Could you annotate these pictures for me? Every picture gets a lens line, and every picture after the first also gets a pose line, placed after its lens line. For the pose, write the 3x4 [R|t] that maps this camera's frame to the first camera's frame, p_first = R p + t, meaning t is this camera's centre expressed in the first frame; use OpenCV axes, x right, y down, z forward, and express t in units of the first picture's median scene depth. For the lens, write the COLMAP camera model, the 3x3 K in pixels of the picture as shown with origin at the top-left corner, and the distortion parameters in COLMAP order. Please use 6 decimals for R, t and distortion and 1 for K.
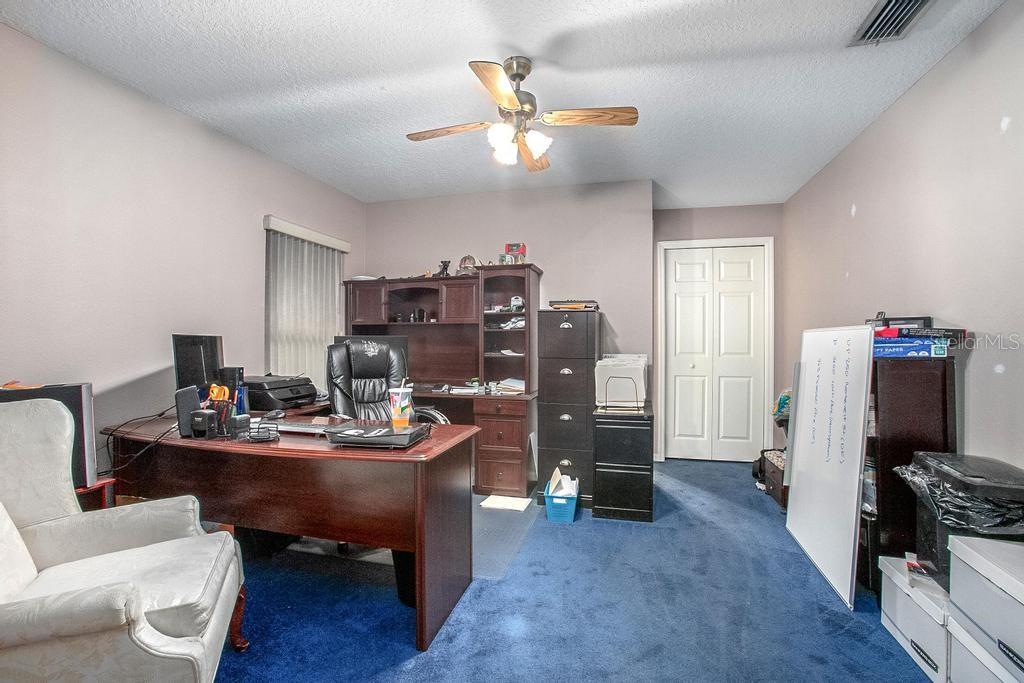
lens RADIAL K [[466.8, 0, 512.9], [0, 466.8, 342.7], [0, 0, 1]] dist [-0.052962, 0.015141]
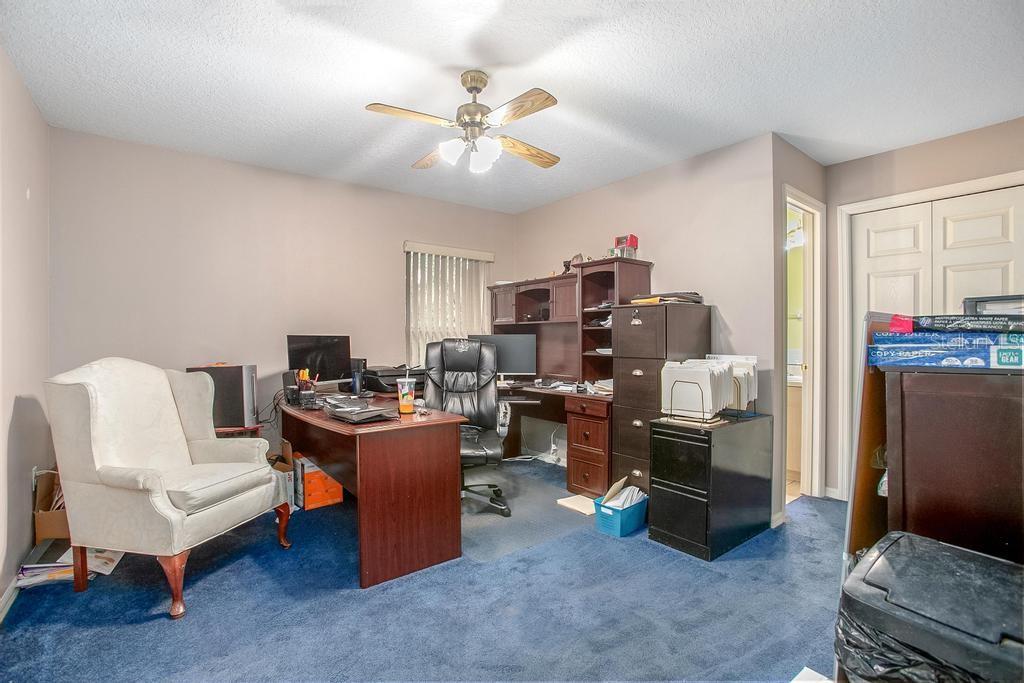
lens RADIAL K [[466.8, 0, 511.7], [0, 466.8, 342.4], [0, 0, 1]] dist [-0.052962, 0.015141]
pose [[0.795574, 0.002749, -0.605851, 0.491643], [-0.000589, 0.999993, 0.003763, -0.000456], [0.605857, -0.002637, 0.795569, 0.141442]]
